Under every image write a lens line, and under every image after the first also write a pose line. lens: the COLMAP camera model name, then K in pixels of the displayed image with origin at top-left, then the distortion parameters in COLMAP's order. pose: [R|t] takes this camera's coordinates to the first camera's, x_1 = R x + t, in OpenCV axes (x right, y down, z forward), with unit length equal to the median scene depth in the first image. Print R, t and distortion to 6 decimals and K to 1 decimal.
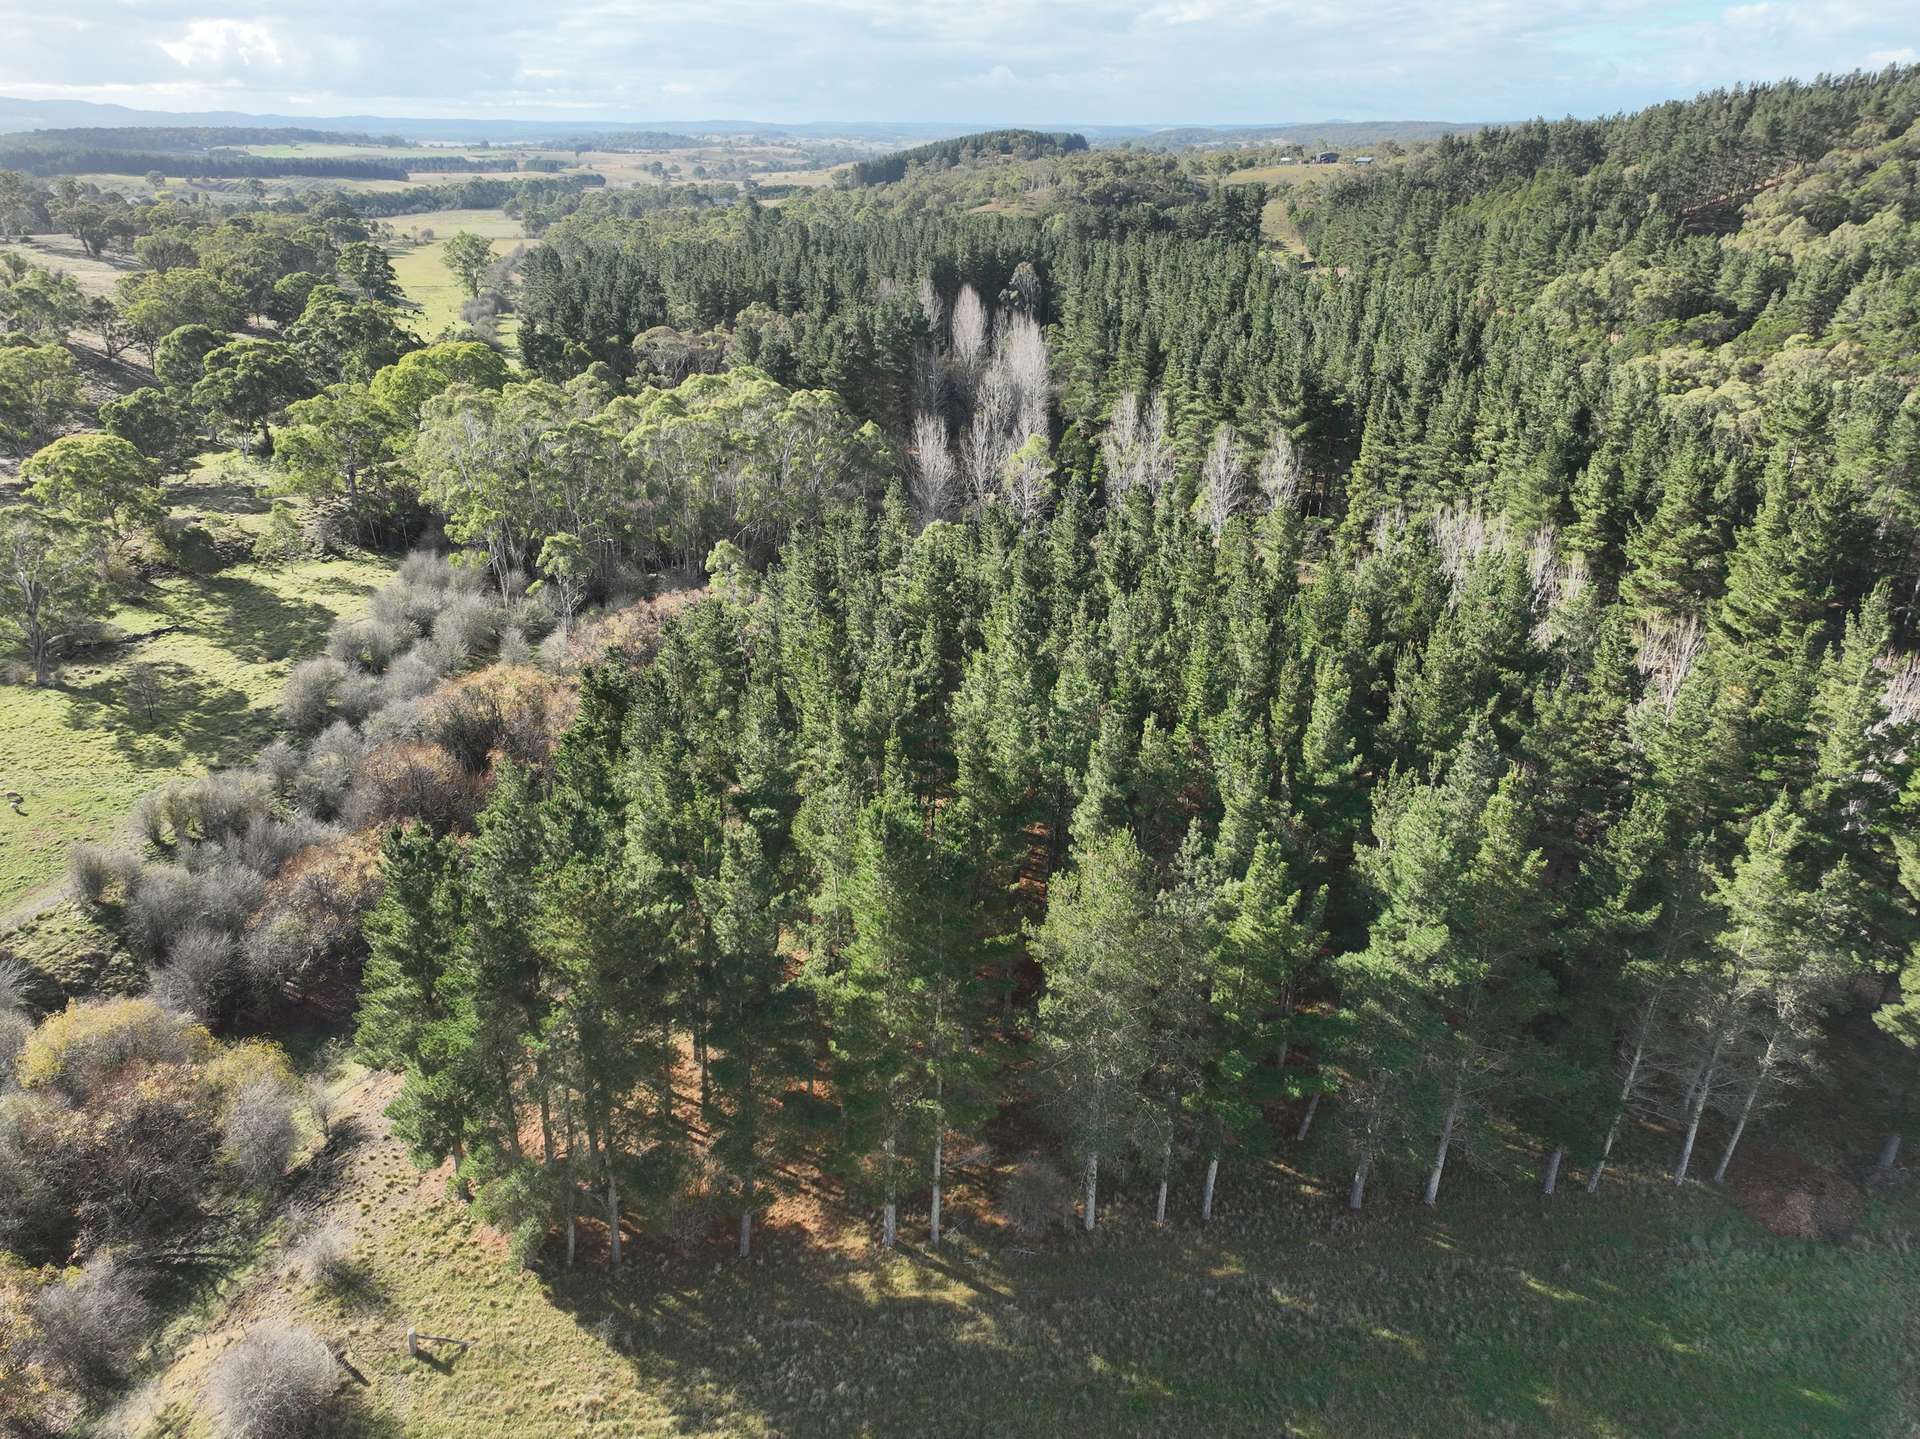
lens RADIAL K [[1351.3, 0, 959.0], [0, 1351.3, 709.4], [0, 0, 1]] dist [0.002561, 0.019021]
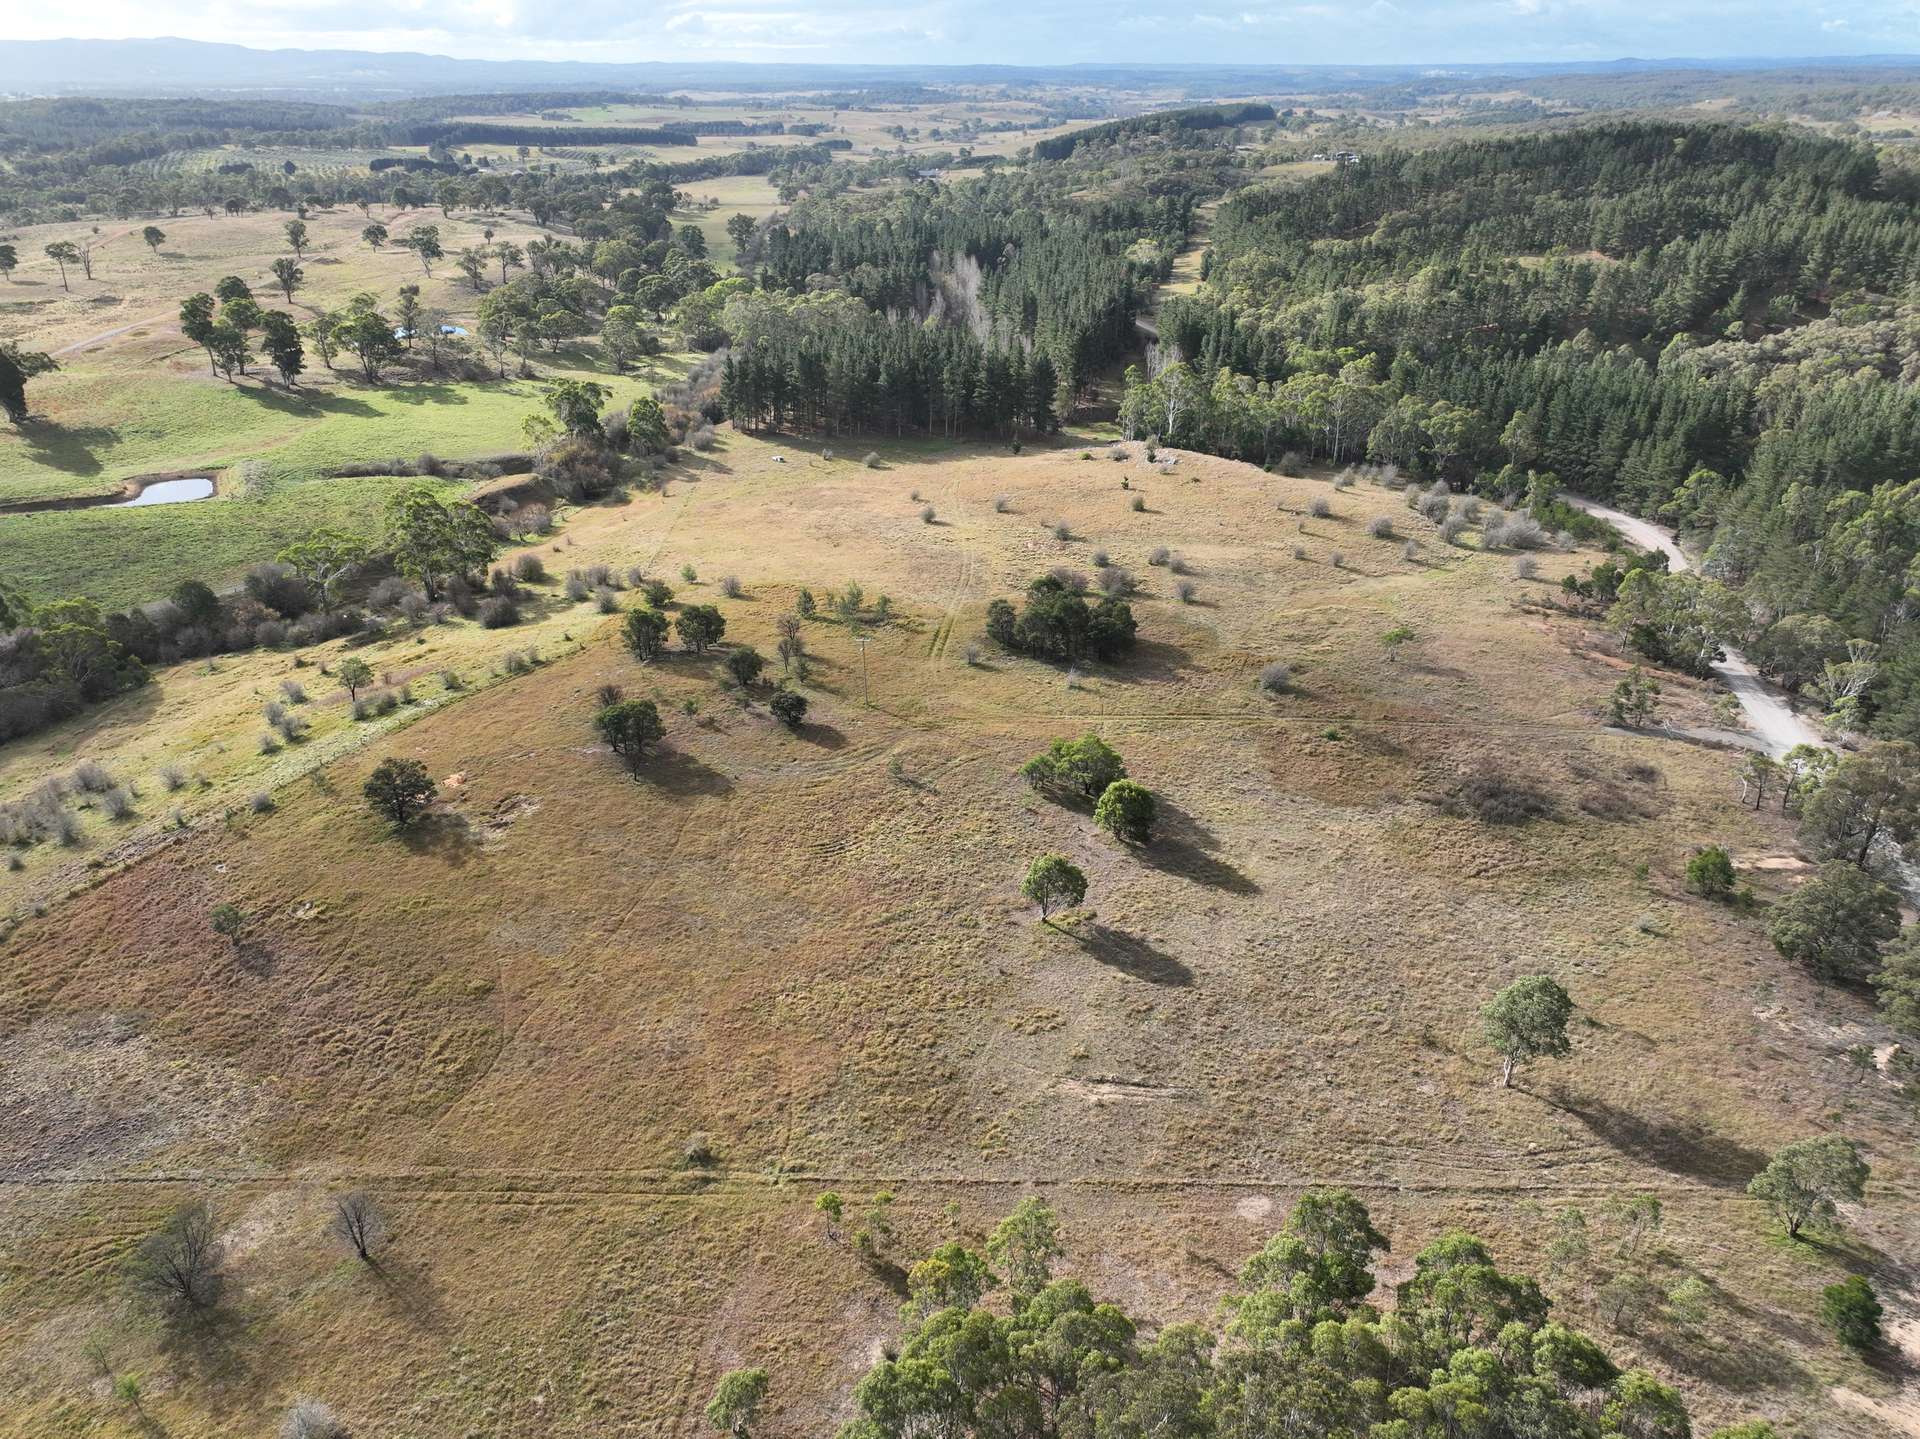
lens RADIAL K [[1351.3, 0, 958.7], [0, 1351.3, 708.9], [0, 0, 1]] dist [0.002561, 0.019021]
pose [[0.983775, 0.074260, -0.163314, 0.137655], [-0.068005, 0.996733, 0.043573, 0.106288], [0.166016, -0.031760, 0.985611, -0.391120]]
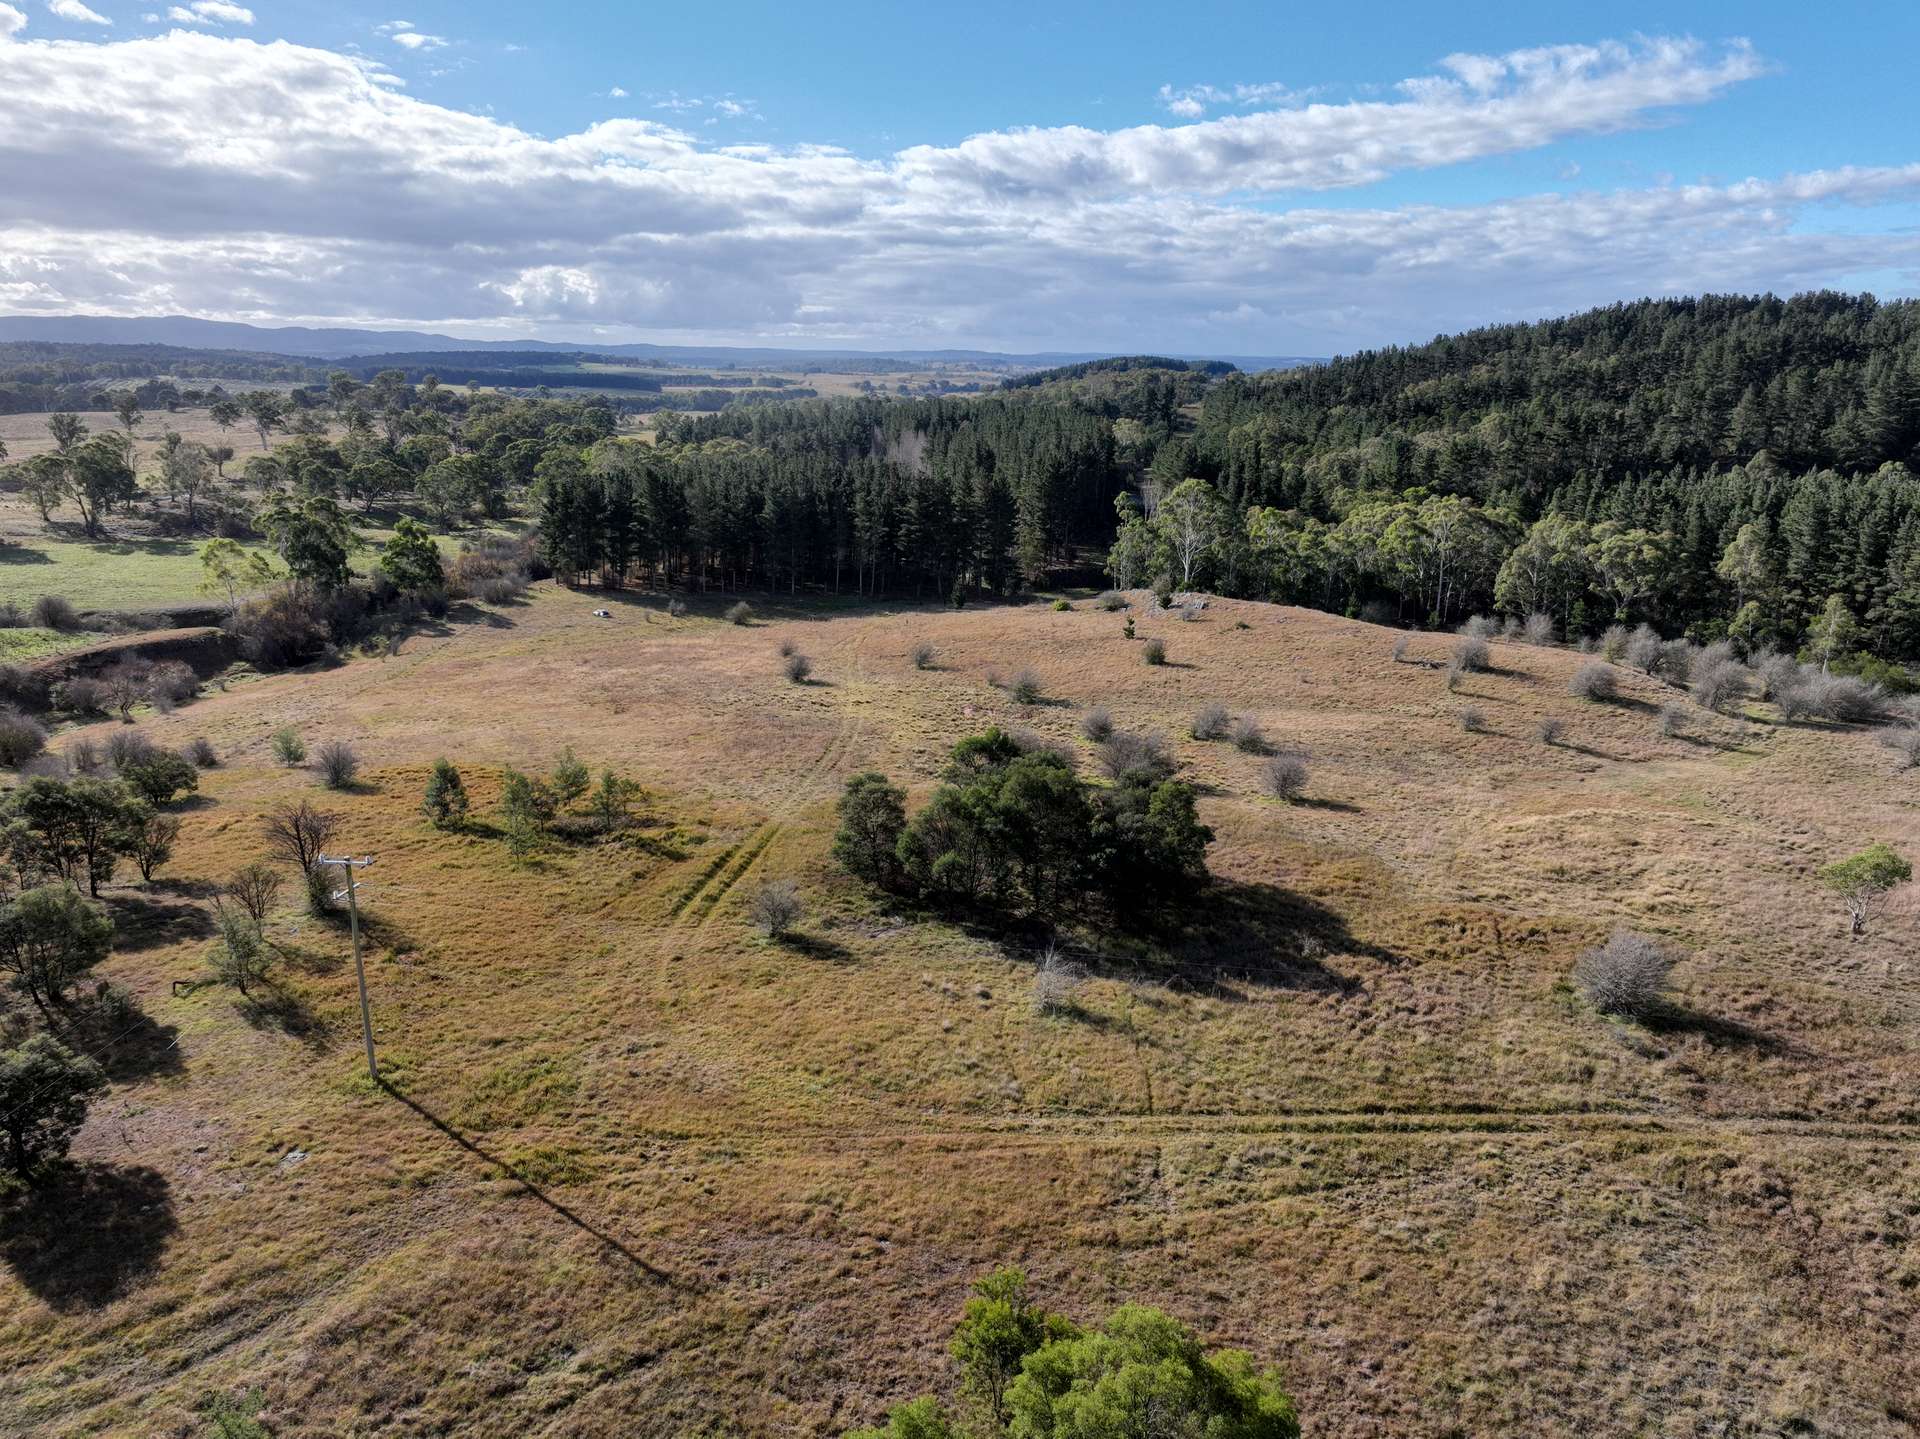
lens RADIAL K [[1351.3, 0, 961.9], [0, 1351.3, 711.3], [0, 0, 1]] dist [0.002561, 0.019021]
pose [[0.987346, 0.049268, -0.150735, 0.123838], [-0.071282, 0.986960, -0.144320, 0.105898], [0.141659, 0.153238, 0.977983, -0.231000]]
